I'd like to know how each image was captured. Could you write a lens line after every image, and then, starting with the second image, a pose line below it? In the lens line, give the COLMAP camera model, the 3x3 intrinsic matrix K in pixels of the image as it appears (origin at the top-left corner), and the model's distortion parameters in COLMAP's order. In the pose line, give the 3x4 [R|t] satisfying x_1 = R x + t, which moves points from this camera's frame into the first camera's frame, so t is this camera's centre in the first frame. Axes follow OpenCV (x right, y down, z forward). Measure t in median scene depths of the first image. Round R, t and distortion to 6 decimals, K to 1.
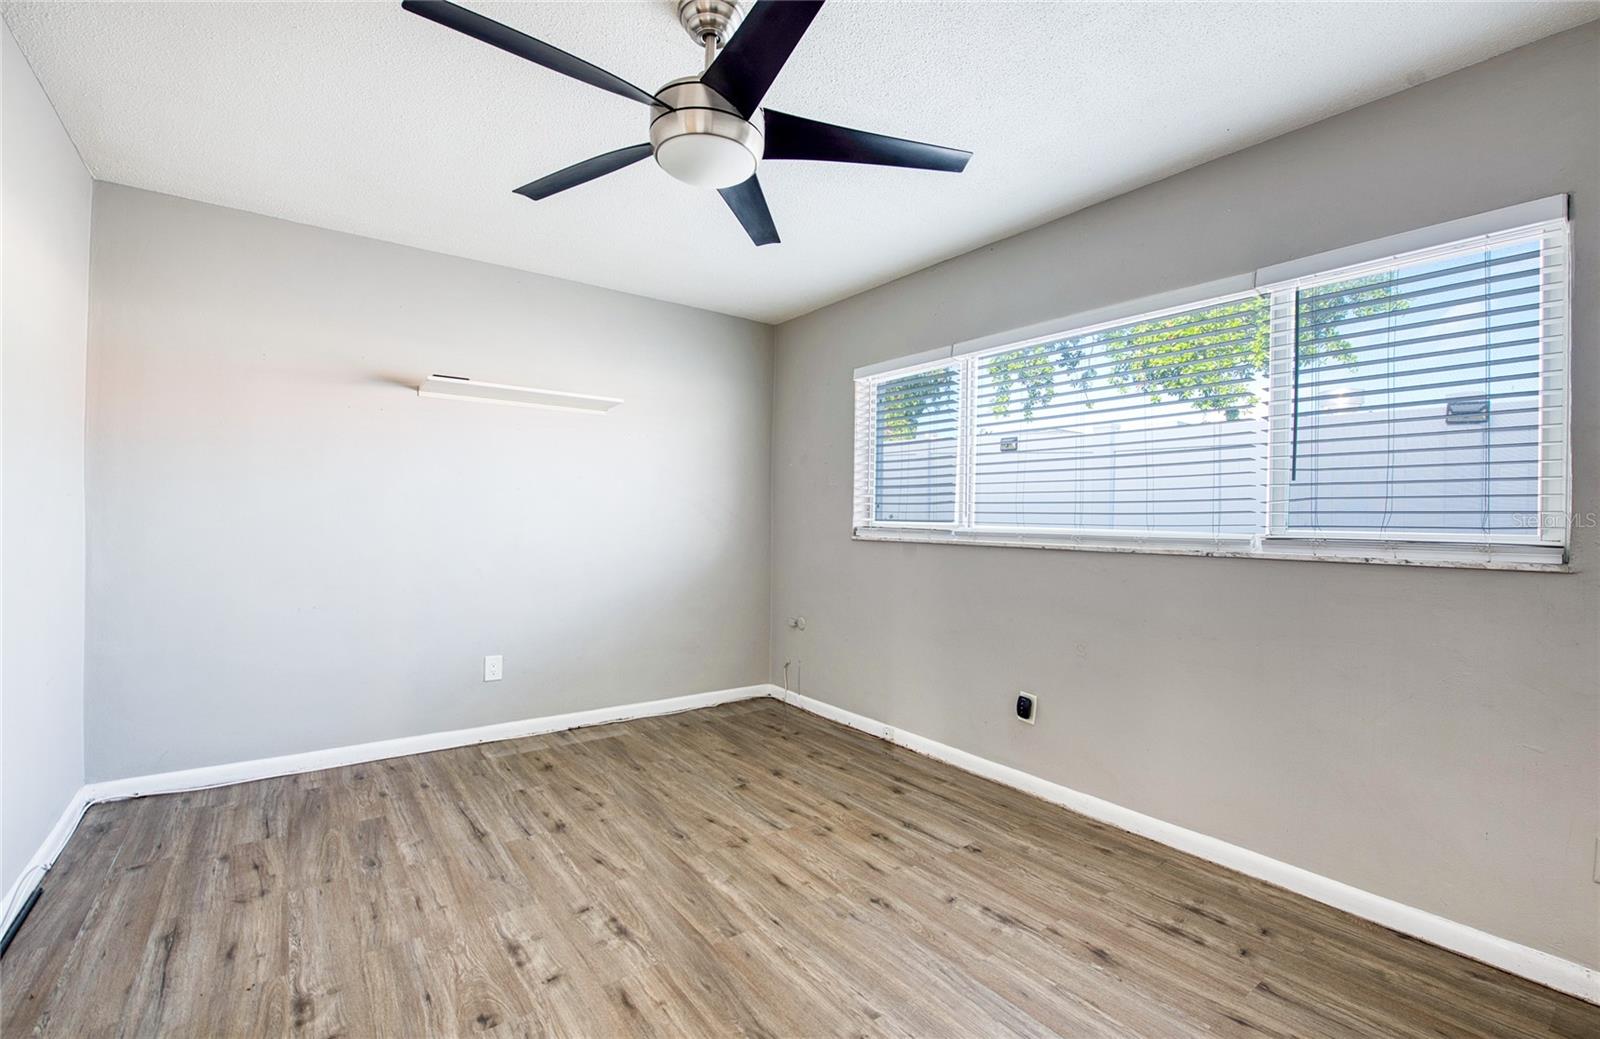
lens RADIAL K [[760.7, 0, 797.7], [0, 760.7, 522.4], [0, 0, 1]] dist [0.000150, -0.000220]
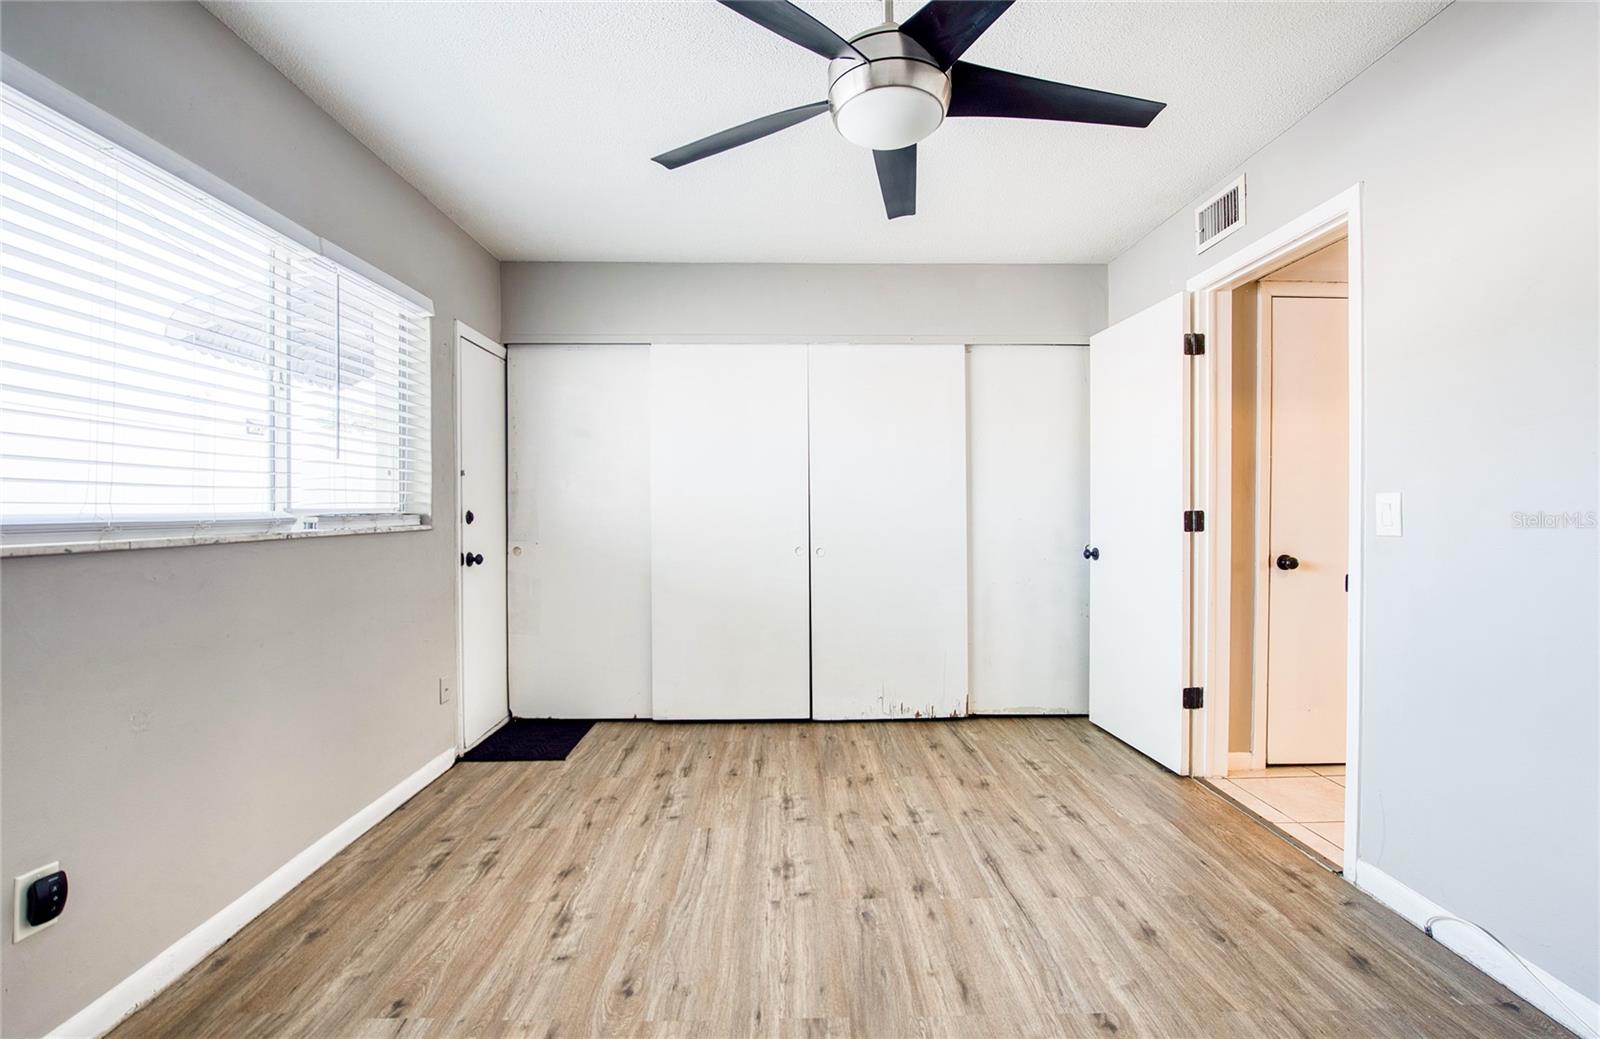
lens RADIAL K [[760.7, 0, 797.7], [0, 760.7, 522.4], [0, 0, 1]] dist [0.000150, -0.000220]
pose [[-0.837767, -0.025052, 0.545454, -0.493046], [-0.010547, 0.999503, 0.029707, -0.007175], [-0.545927, 0.019134, -0.837614, 1.675928]]
